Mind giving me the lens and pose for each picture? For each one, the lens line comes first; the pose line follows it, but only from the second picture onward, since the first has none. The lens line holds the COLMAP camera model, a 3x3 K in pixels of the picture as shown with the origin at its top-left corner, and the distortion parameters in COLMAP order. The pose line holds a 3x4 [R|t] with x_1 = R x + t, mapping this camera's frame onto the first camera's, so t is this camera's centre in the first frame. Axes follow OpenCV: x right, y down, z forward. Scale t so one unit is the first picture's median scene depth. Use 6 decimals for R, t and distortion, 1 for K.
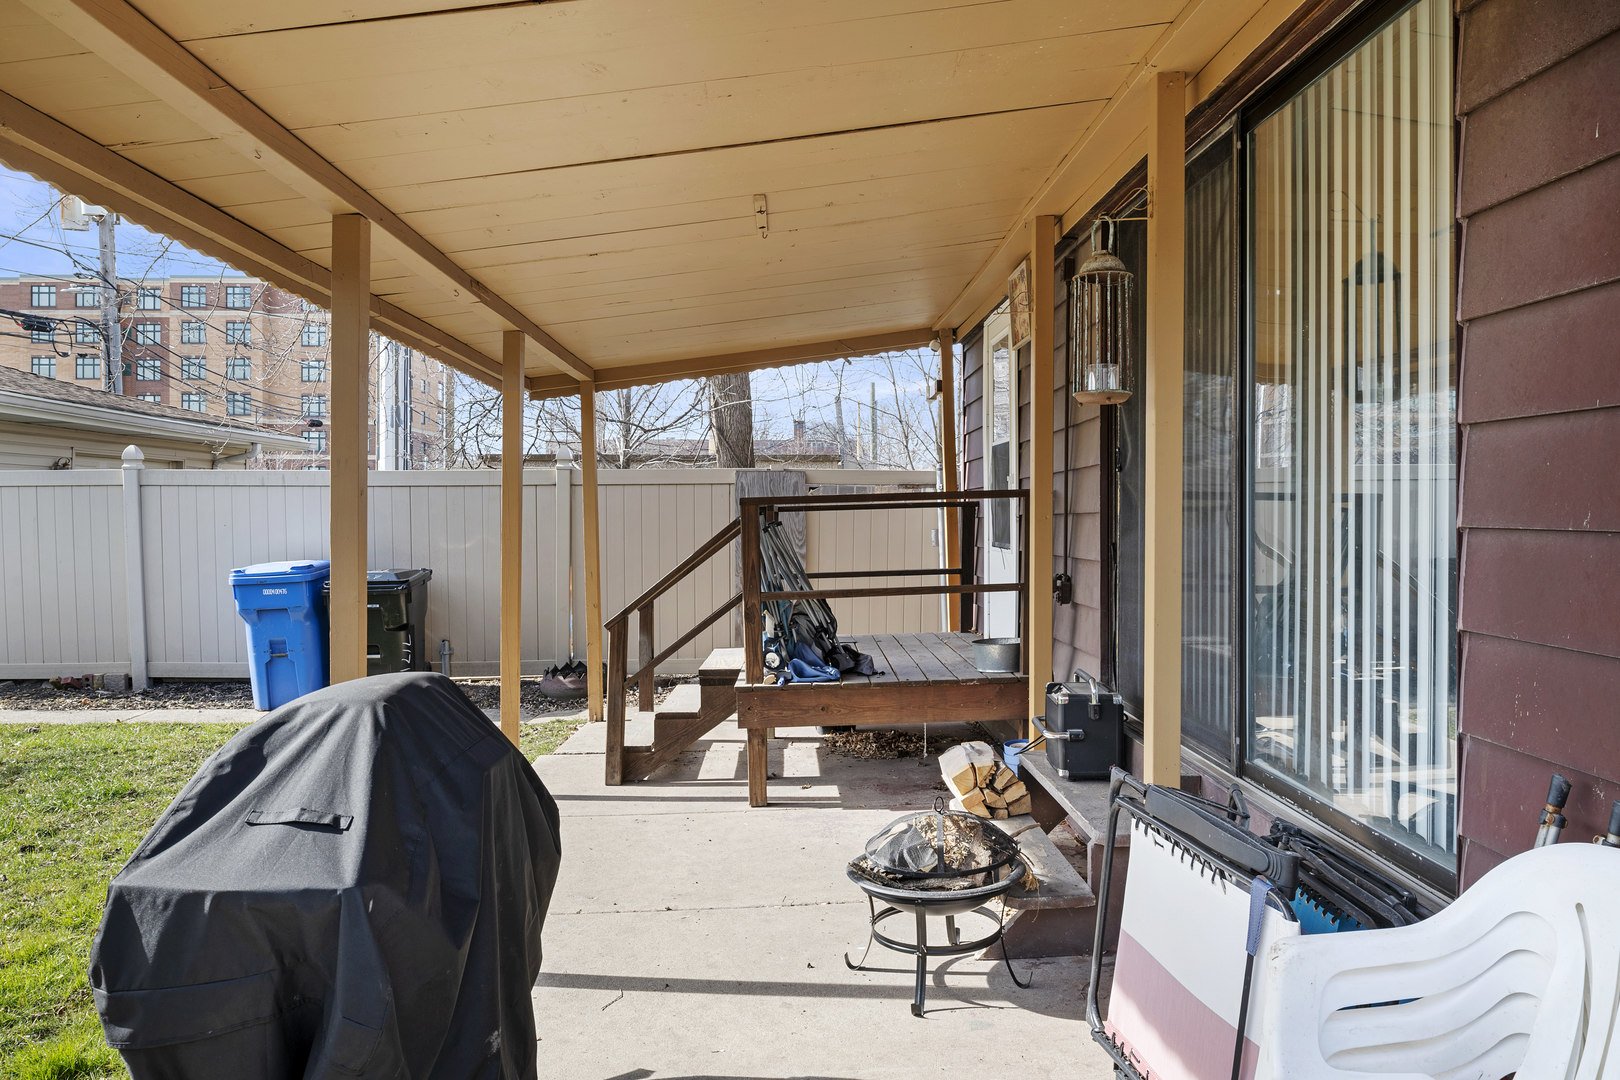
lens RADIAL K [[1133.4, 0, 810.0], [0, 1133.4, 540.0], [0, 0, 1]] dist [-0.009377, -0.004850]
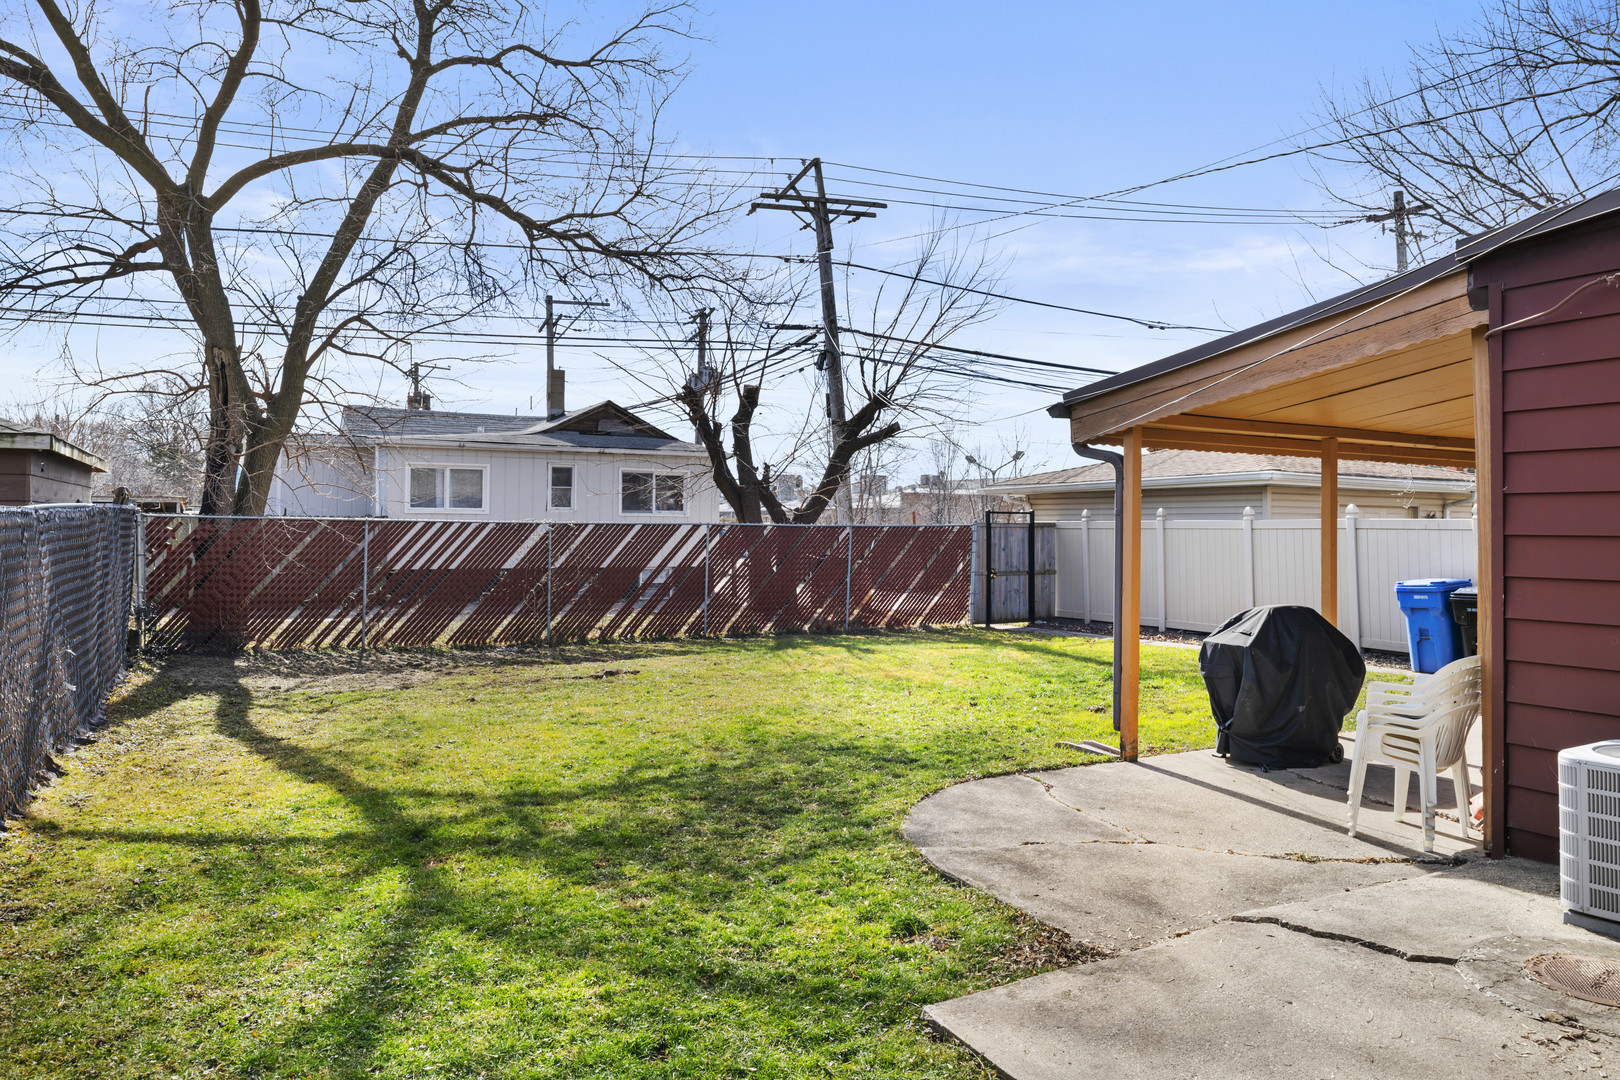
lens RADIAL K [[1133.4, 0, 810.0], [0, 1133.4, 540.0], [0, 0, 1]] dist [-0.009377, -0.004850]
pose [[0.465288, 0.015596, -0.885022, 0.529288], [-0.032975, 0.999456, 0.000277, -0.006711], [0.884545, 0.029055, 0.465550, -0.499840]]
